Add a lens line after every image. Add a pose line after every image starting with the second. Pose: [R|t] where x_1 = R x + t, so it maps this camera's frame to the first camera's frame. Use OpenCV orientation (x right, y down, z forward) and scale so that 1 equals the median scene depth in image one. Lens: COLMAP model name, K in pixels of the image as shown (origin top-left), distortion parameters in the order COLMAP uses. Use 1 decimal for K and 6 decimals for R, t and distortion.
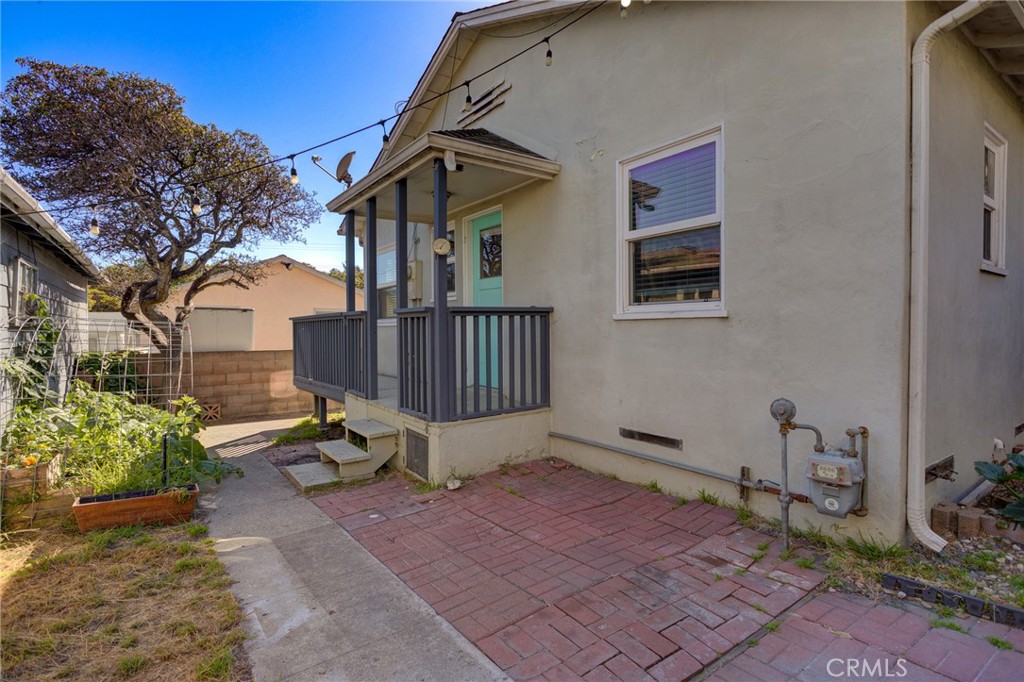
lens RADIAL K [[504.8, 0, 512.9], [0, 504.8, 338.2], [0, 0, 1]] dist [-0.019013, 0.004804]
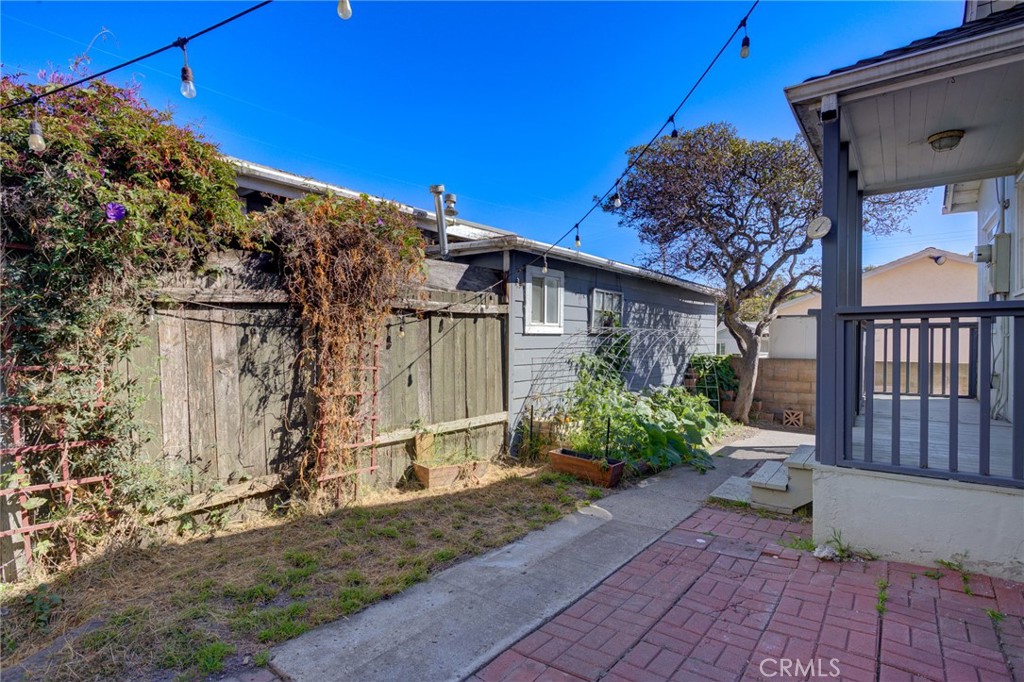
lens RADIAL K [[504.8, 0, 510.9], [0, 504.8, 341.0], [0, 0, 1]] dist [-0.019013, 0.004804]
pose [[0.277077, 0.015436, -0.960724, 0.490851], [-0.023049, 0.999690, 0.009415, -0.011946], [0.960571, 0.019535, 0.277347, 0.394852]]
